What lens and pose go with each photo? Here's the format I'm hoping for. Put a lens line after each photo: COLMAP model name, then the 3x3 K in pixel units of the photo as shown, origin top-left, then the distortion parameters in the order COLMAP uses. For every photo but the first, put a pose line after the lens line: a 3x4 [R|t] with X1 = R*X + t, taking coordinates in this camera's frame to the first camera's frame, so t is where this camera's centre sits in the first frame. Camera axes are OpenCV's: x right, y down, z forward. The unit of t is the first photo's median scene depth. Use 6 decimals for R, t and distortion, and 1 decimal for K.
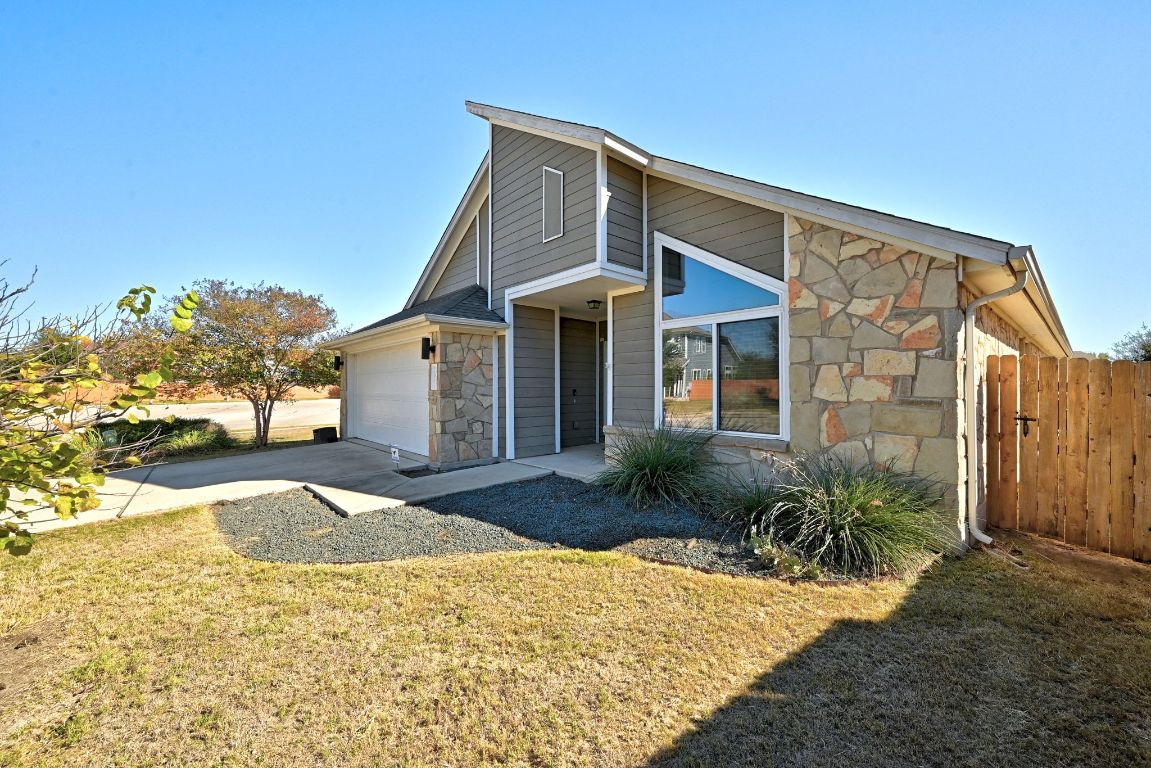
lens RADIAL K [[457.4, 0, 572.5], [0, 457.4, 377.9], [0, 0, 1]] dist [0.001641, -0.000246]
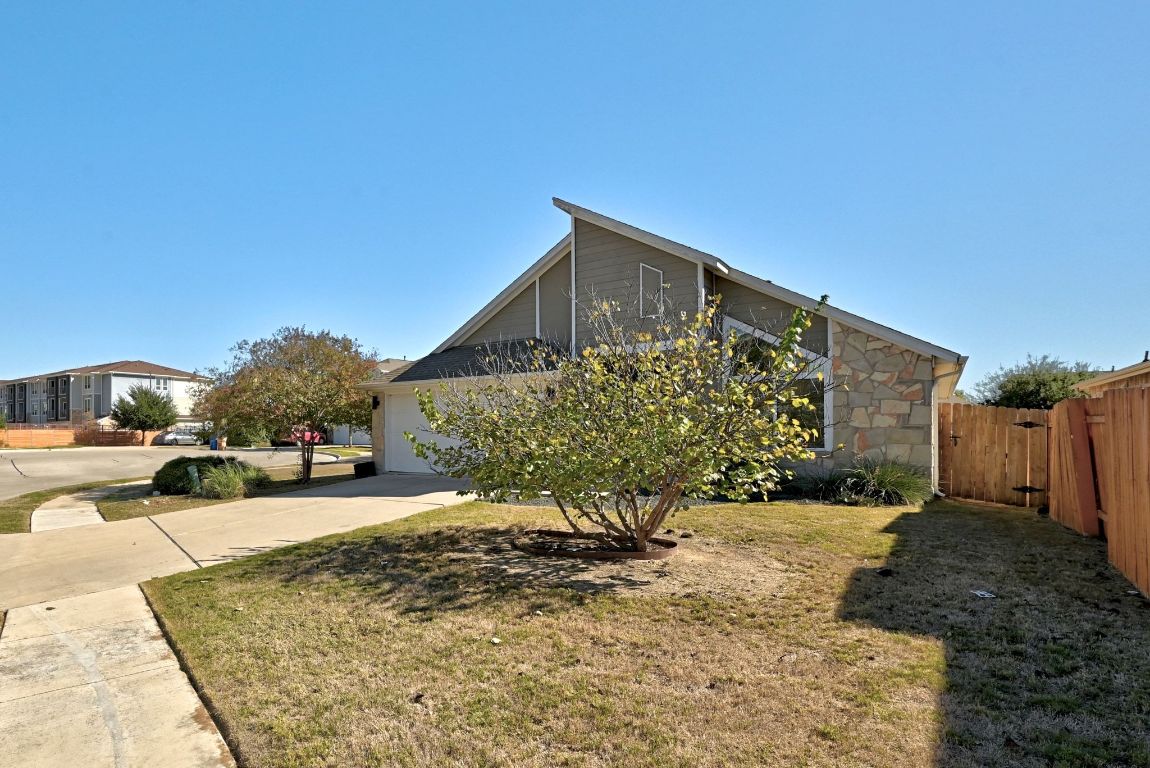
lens RADIAL K [[449.0, 0, 574.3], [0, 449.0, 415.9], [0, 0, 1]] dist [0.001627, 0.000132]
pose [[0.991590, 0.006807, 0.129241, -0.831013], [-0.007233, 0.999970, 0.002824, 0.008684], [-0.129218, -0.003735, 0.991609, -0.650534]]
